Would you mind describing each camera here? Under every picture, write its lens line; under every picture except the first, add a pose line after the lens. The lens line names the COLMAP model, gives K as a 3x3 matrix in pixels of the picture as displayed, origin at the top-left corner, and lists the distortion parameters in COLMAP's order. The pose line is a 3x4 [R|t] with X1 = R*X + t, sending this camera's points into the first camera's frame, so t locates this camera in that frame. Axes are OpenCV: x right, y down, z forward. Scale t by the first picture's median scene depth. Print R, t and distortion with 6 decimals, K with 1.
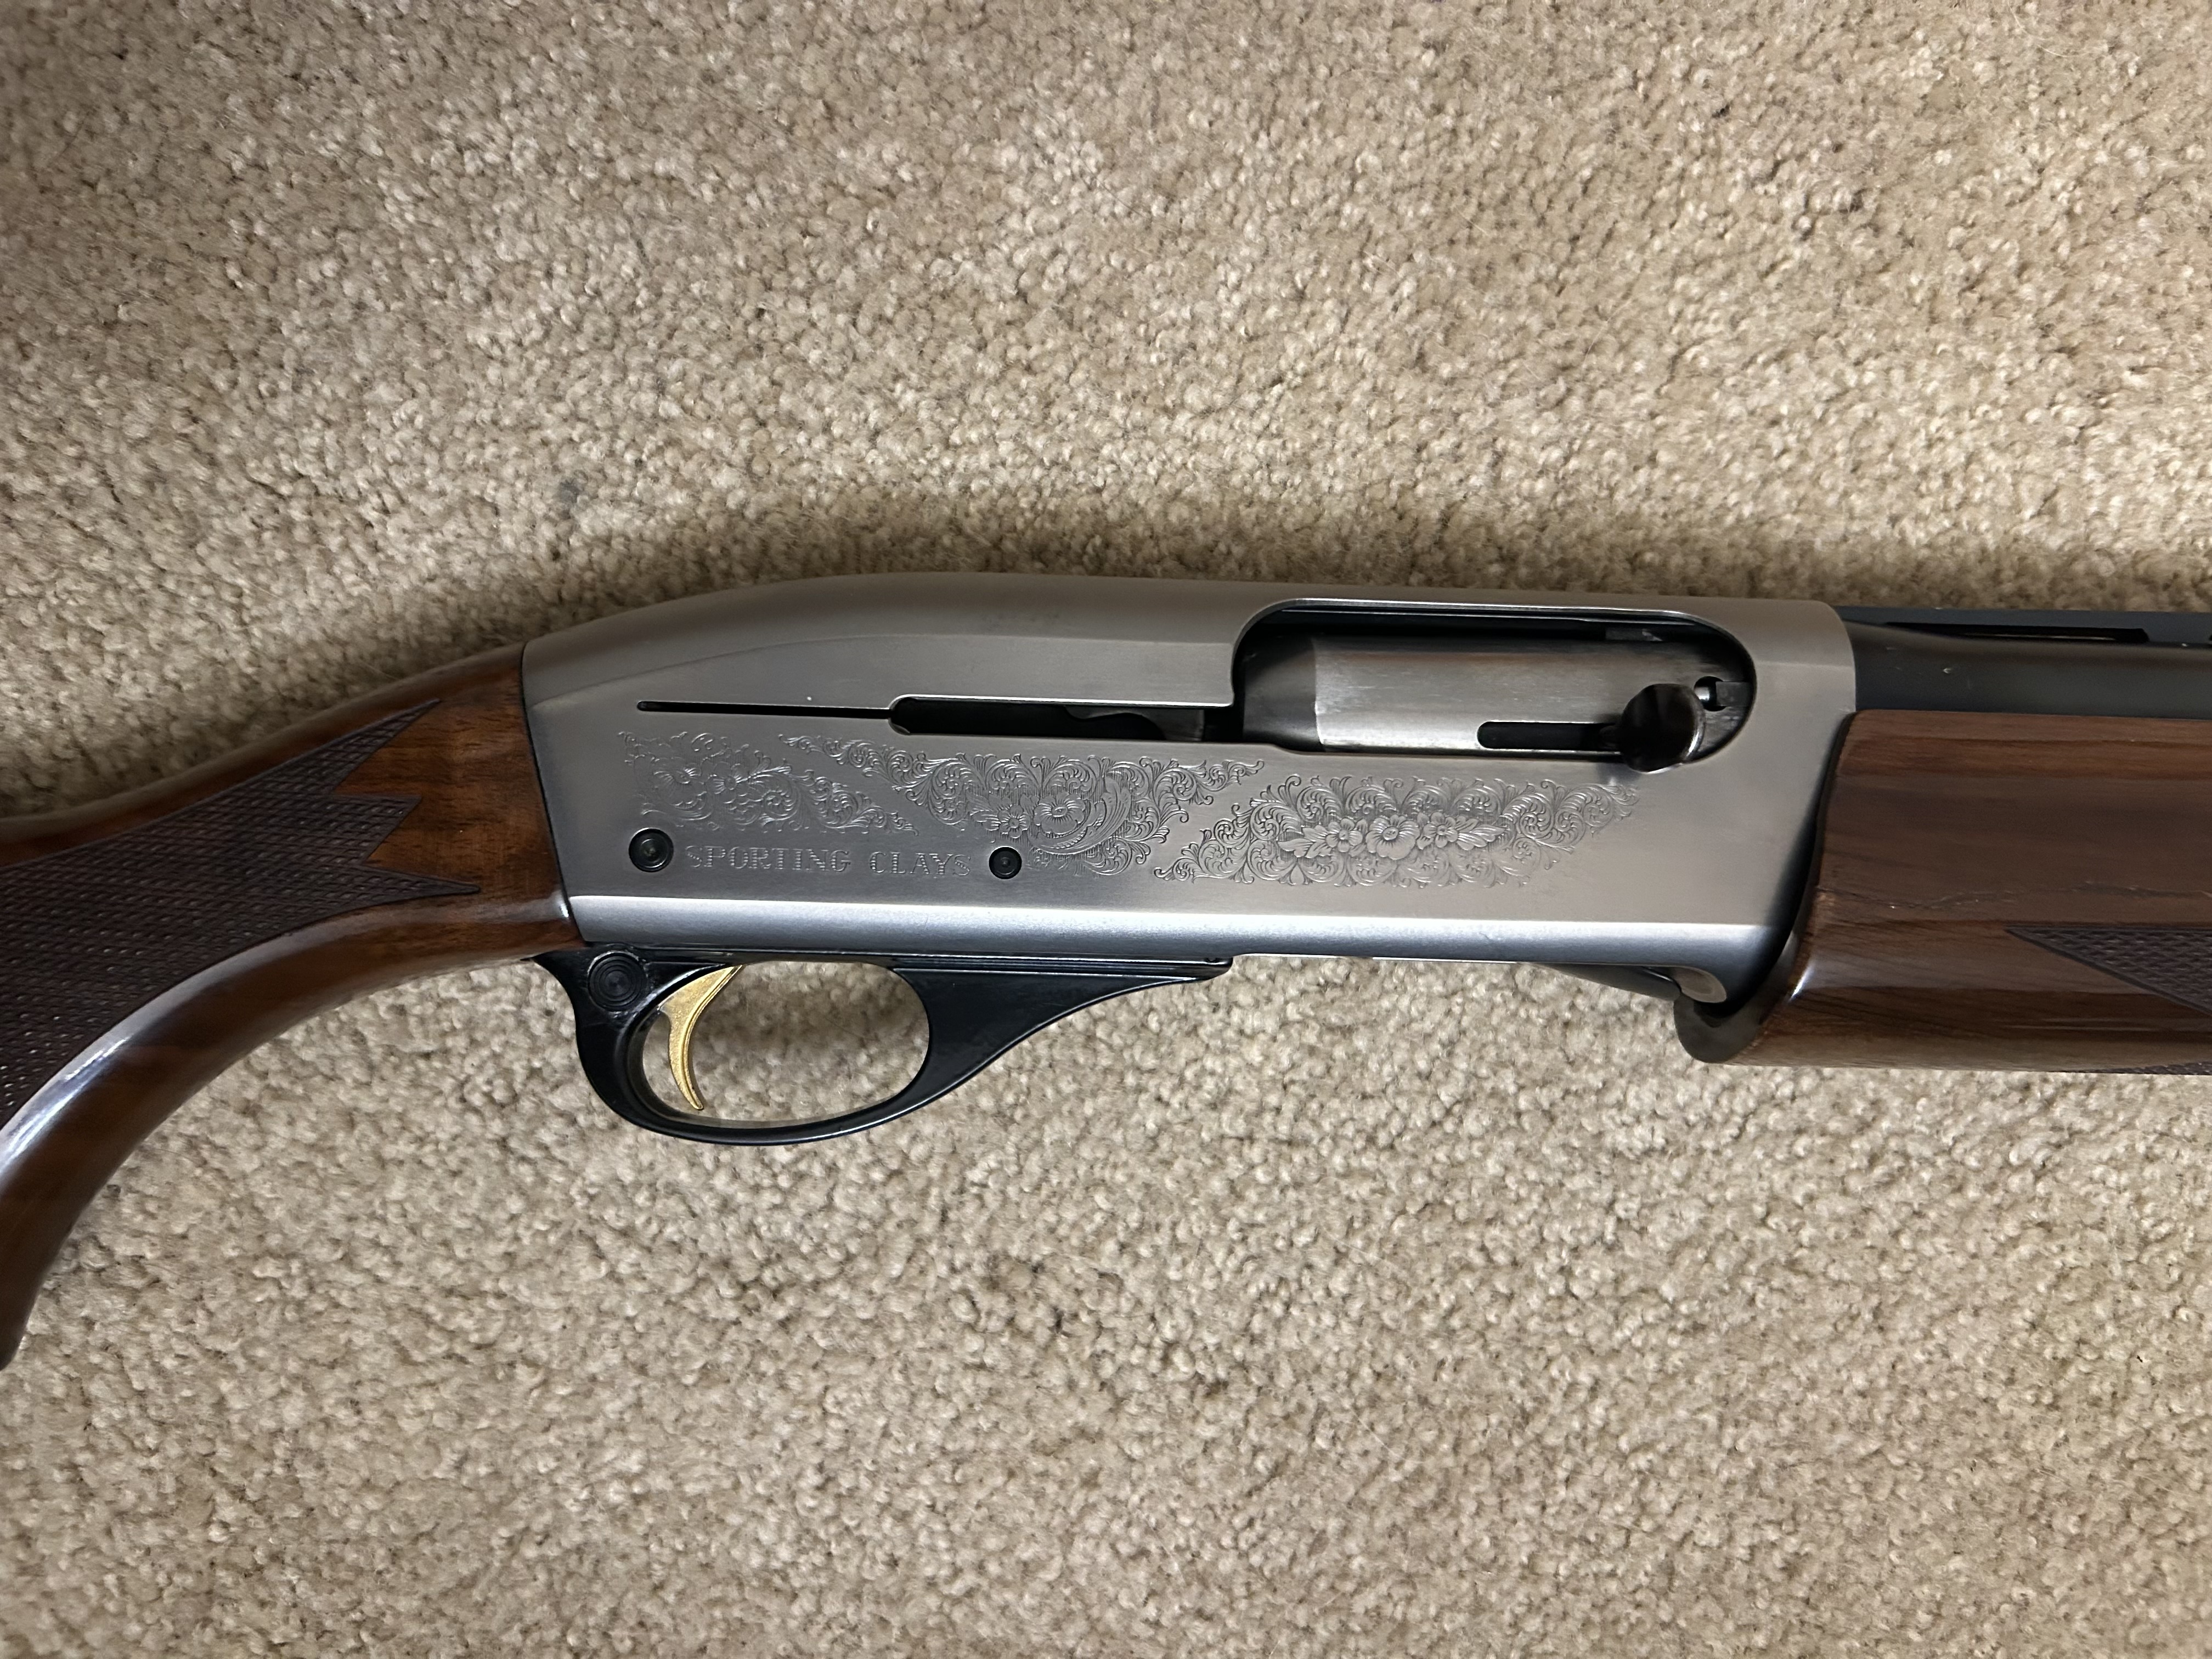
lens RADIAL K [[1677.7, 0, 1117.0], [0, 1677.7, 833.8], [0, 0, 1]] dist [-0.018875, -0.002142]
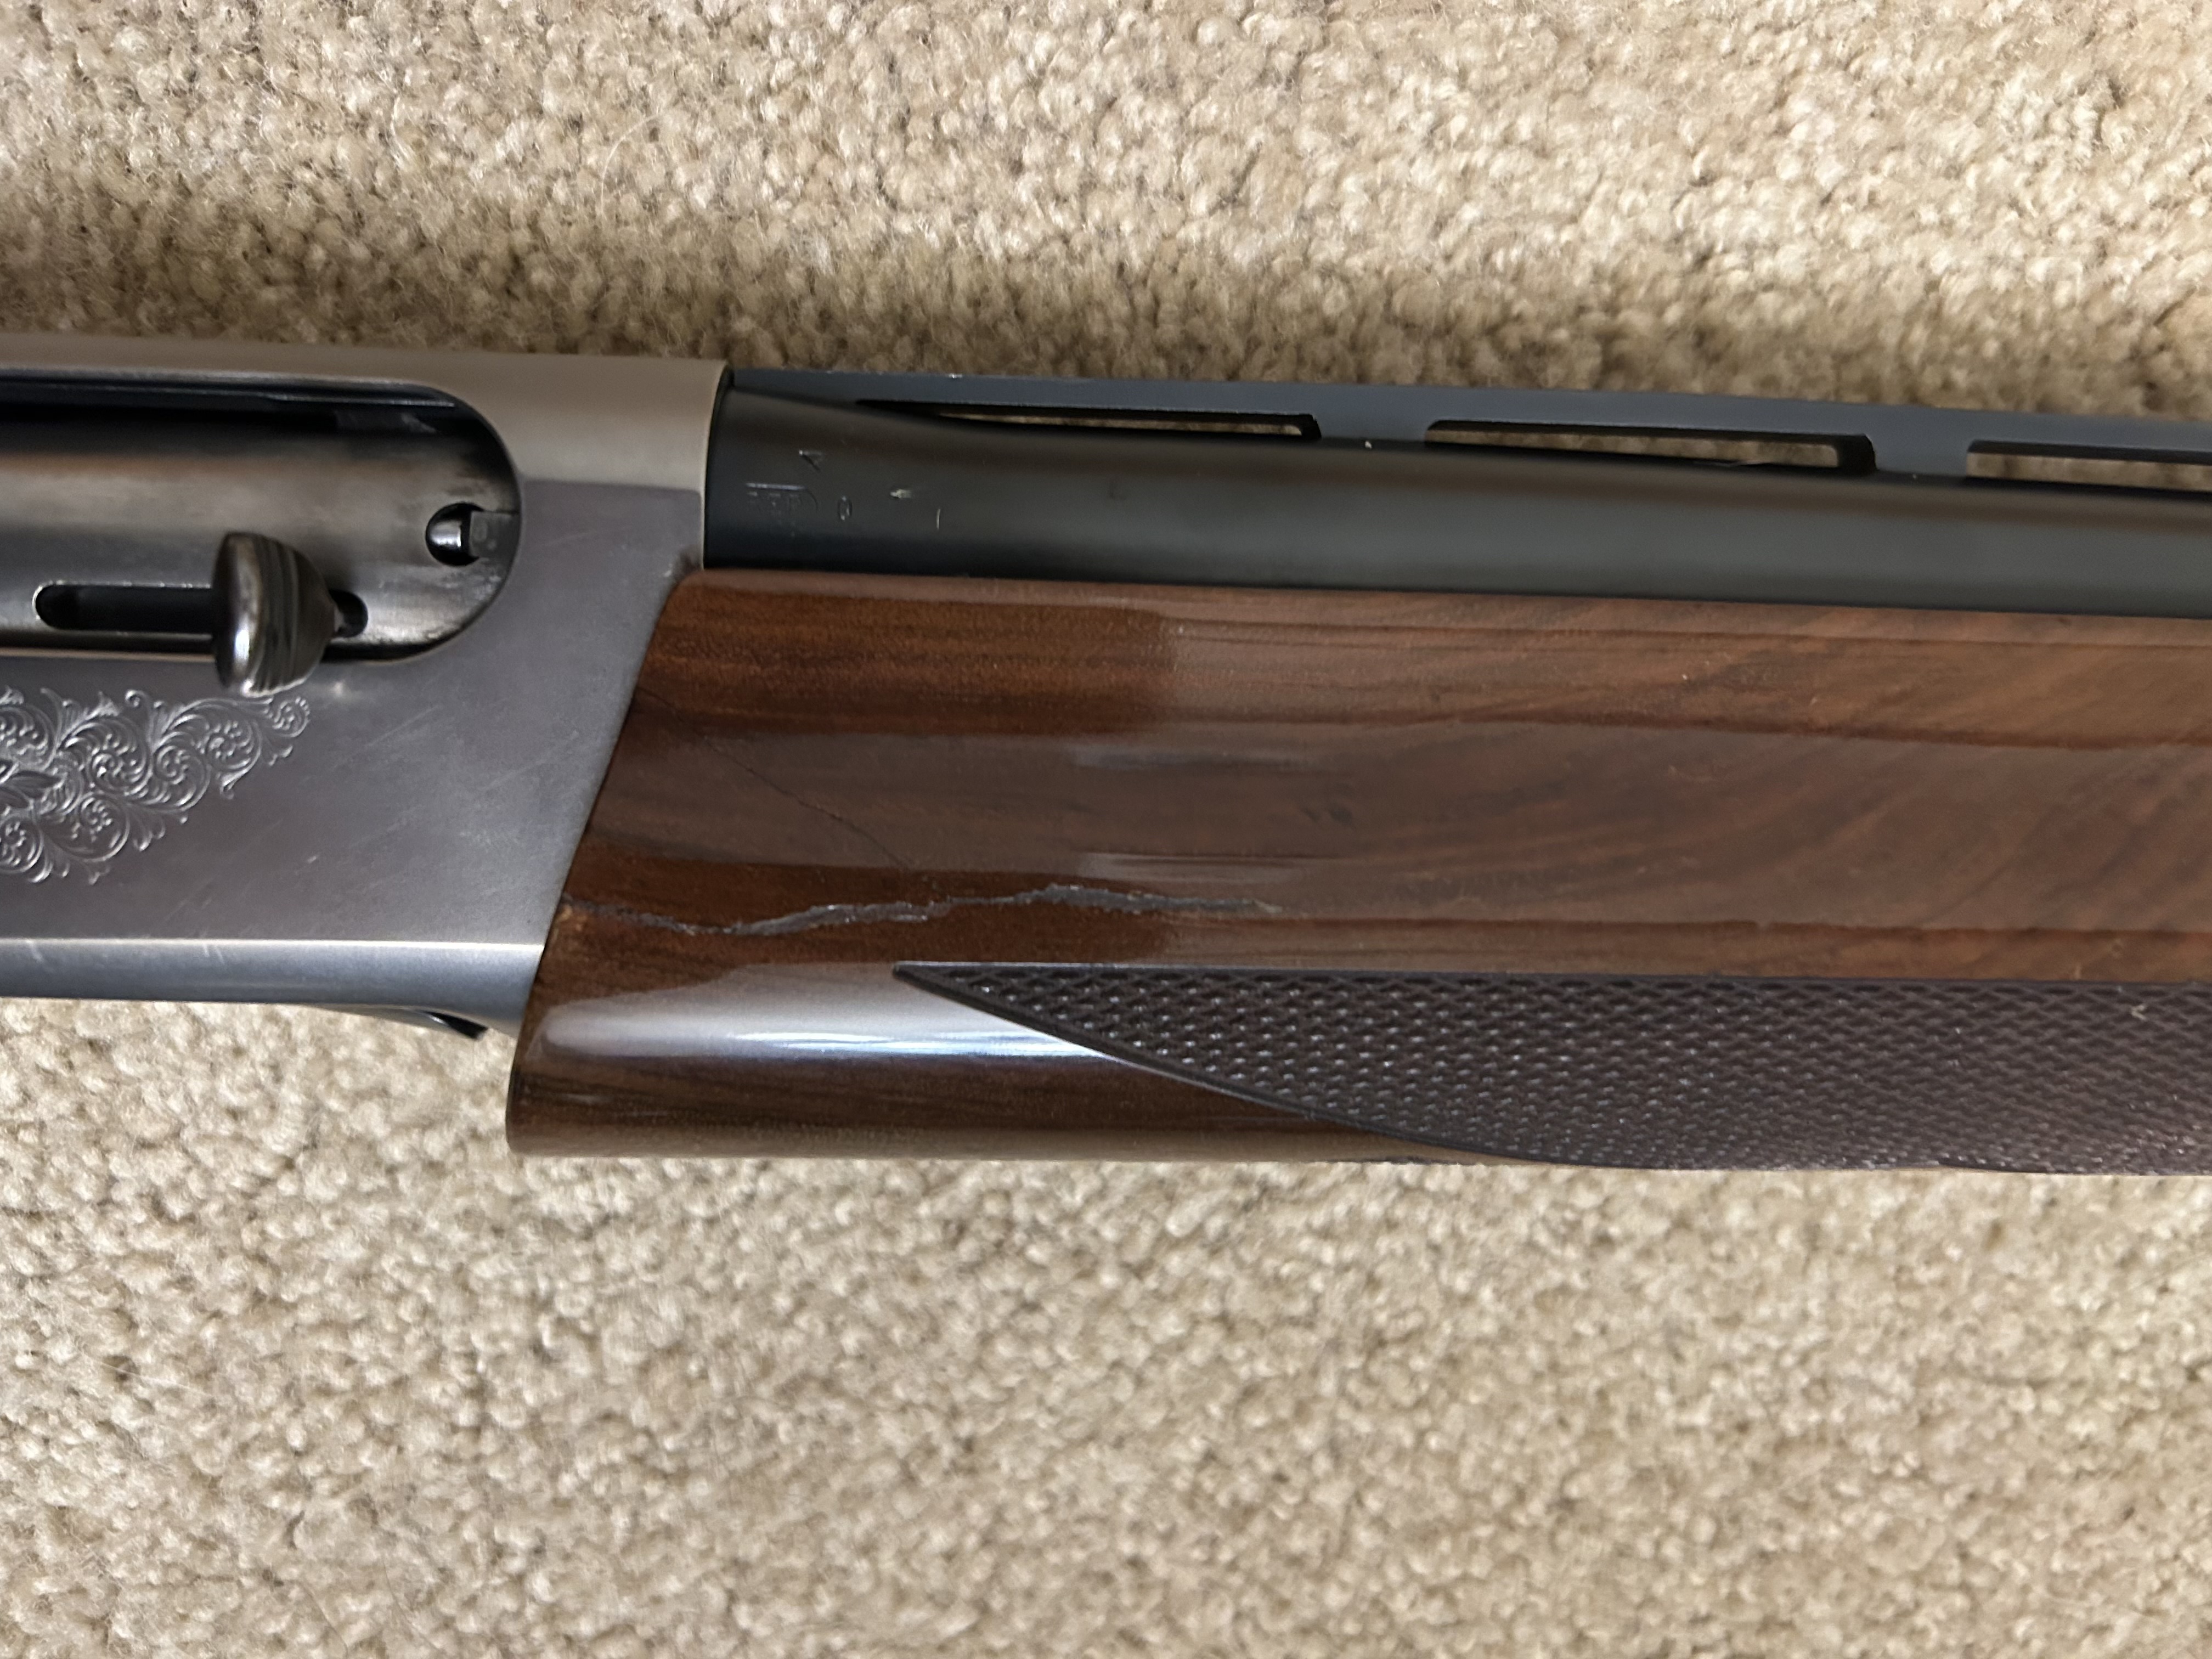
lens RADIAL K [[1677.7, 0, 1095.4], [0, 1677.7, 820.8], [0, 0, 1]] dist [-0.018875, -0.002142]
pose [[0.999718, 0.002791, 0.023580, 0.493862], [-0.006592, 0.986651, 0.162718, -0.072248], [-0.022811, -0.162827, 0.986391, 0.375744]]
